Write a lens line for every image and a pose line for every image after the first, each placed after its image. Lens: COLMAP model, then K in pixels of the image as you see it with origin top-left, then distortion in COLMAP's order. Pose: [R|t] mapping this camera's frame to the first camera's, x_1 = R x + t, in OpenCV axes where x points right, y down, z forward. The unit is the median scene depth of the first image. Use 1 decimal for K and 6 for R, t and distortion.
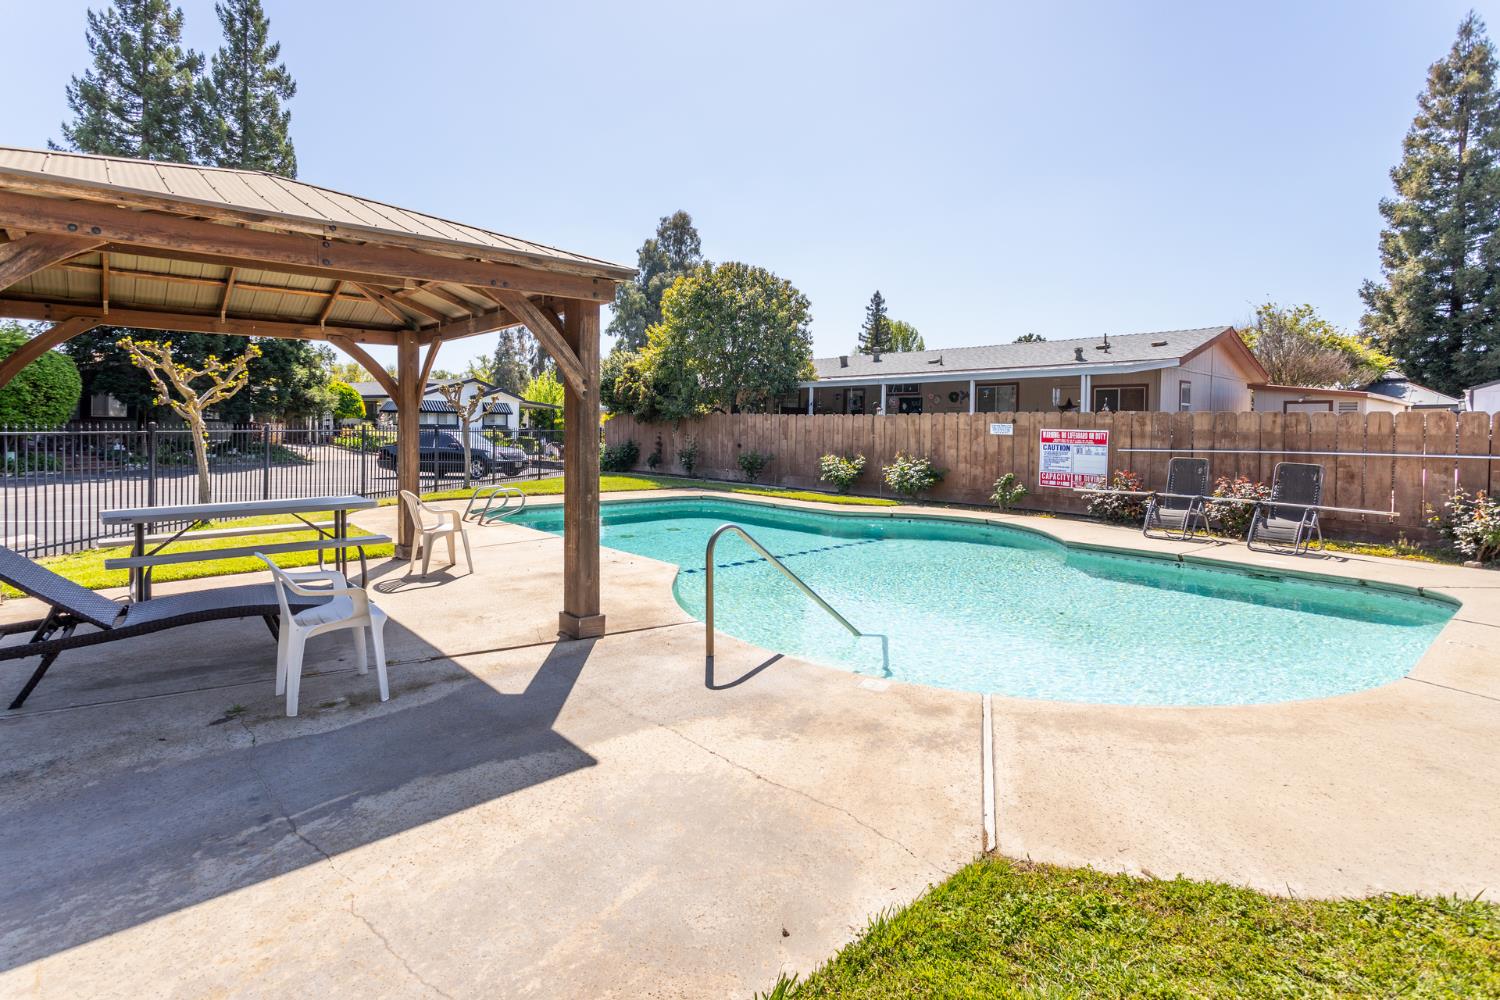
lens RADIAL K [[725.0, 0, 748.2], [0, 725.0, 422.1], [0, 0, 1]] dist [0.010217, -0.000332]
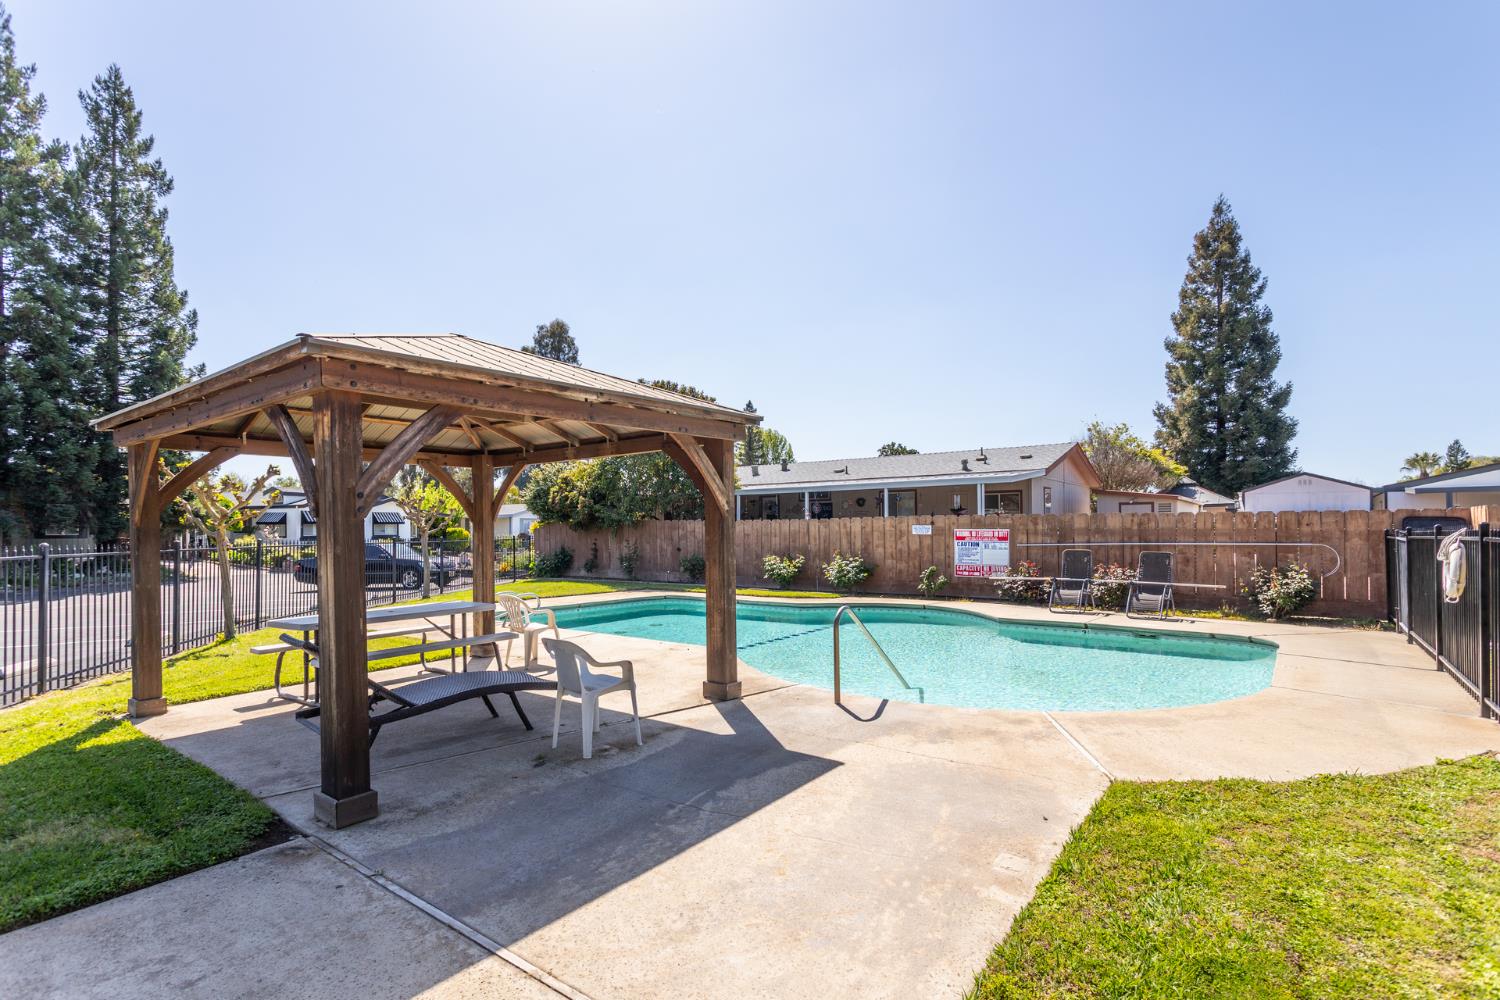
lens RADIAL K [[706.8, 0, 750.0], [0, 706.8, 500.0], [0, 0, 1]] dist [0.010785, -0.000441]
pose [[0.981339, -0.011791, 0.191925, -0.149185], [0.018575, 0.999263, -0.033583, -0.005543], [-0.191388, 0.036522, 0.980835, -0.090673]]
